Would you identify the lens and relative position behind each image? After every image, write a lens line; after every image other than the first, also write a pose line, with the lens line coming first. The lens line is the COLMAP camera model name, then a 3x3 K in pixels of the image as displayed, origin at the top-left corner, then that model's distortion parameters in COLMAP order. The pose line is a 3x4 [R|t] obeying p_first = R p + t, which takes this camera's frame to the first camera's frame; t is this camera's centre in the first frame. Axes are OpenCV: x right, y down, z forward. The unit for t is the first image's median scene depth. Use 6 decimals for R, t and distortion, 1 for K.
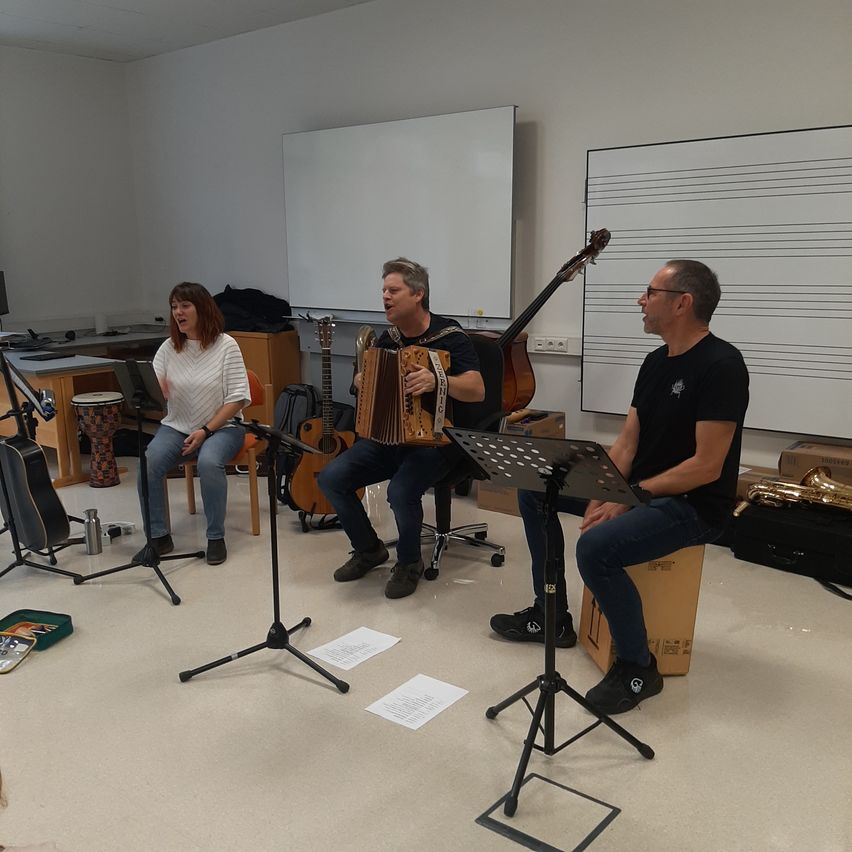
lens RADIAL K [[890.0, 0, 420.8], [0, 890.0, 448.1], [0, 0, 1]] dist [0.040902, -0.000860]
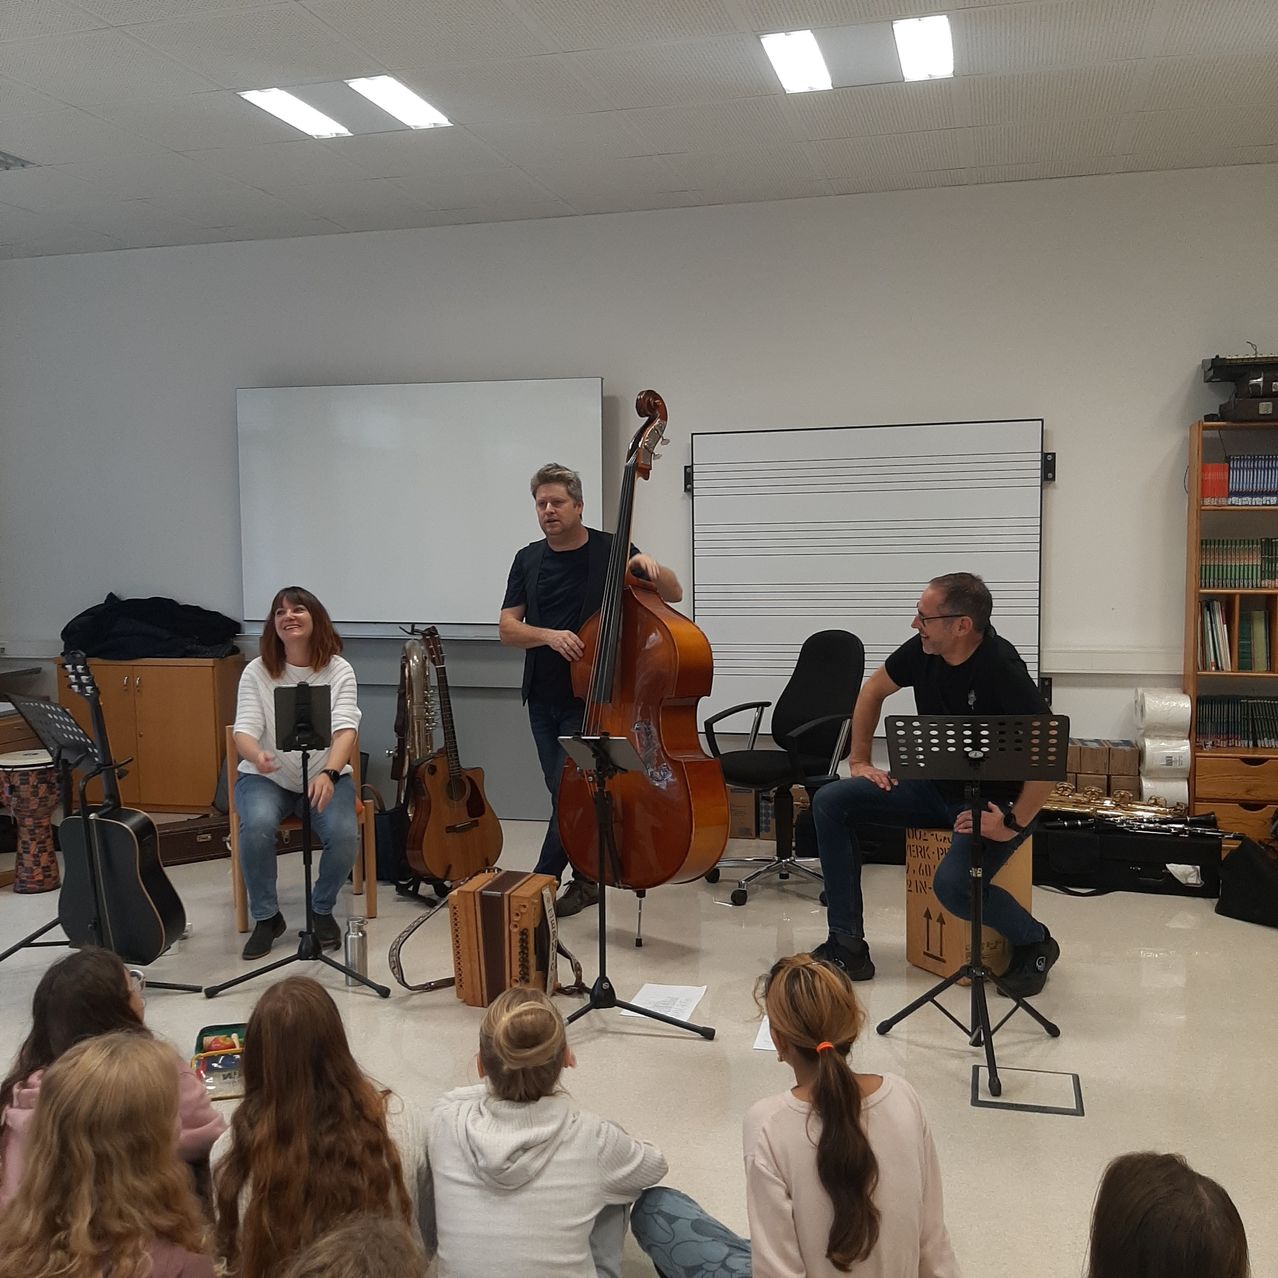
lens RADIAL K [[1335.0, 0, 631.1], [0, 1335.0, 672.2], [0, 0, 1]] dist [0.040902, -0.000860]
pose [[0.914286, -0.038450, 0.403239, -0.361437], [0.086992, 0.990895, -0.102757, 0.023421], [-0.395617, 0.129028, 0.909307, -0.115384]]
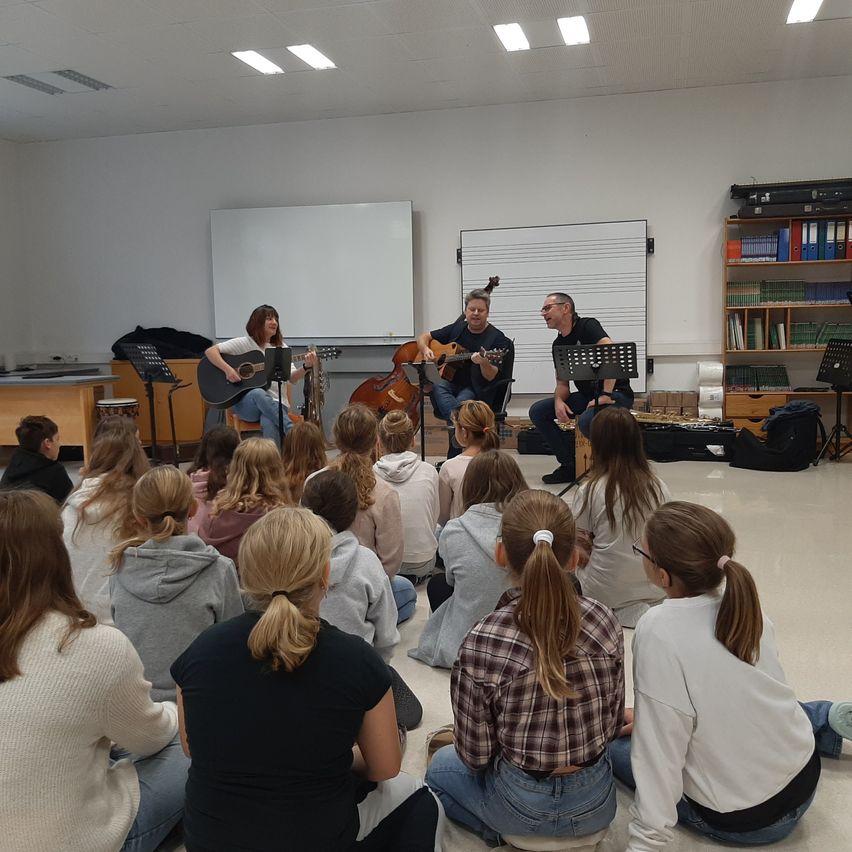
lens RADIAL K [[902.5, 0, 426.0], [0, 902.5, 426.0], [0, 0, 1]] dist [0.087671, -0.032212]
pose [[0.909962, -0.051086, 0.411532, -0.509601], [0.099193, 0.990389, -0.096388, 0.153087], [-0.402653, 0.128531, 0.906284, -0.376552]]
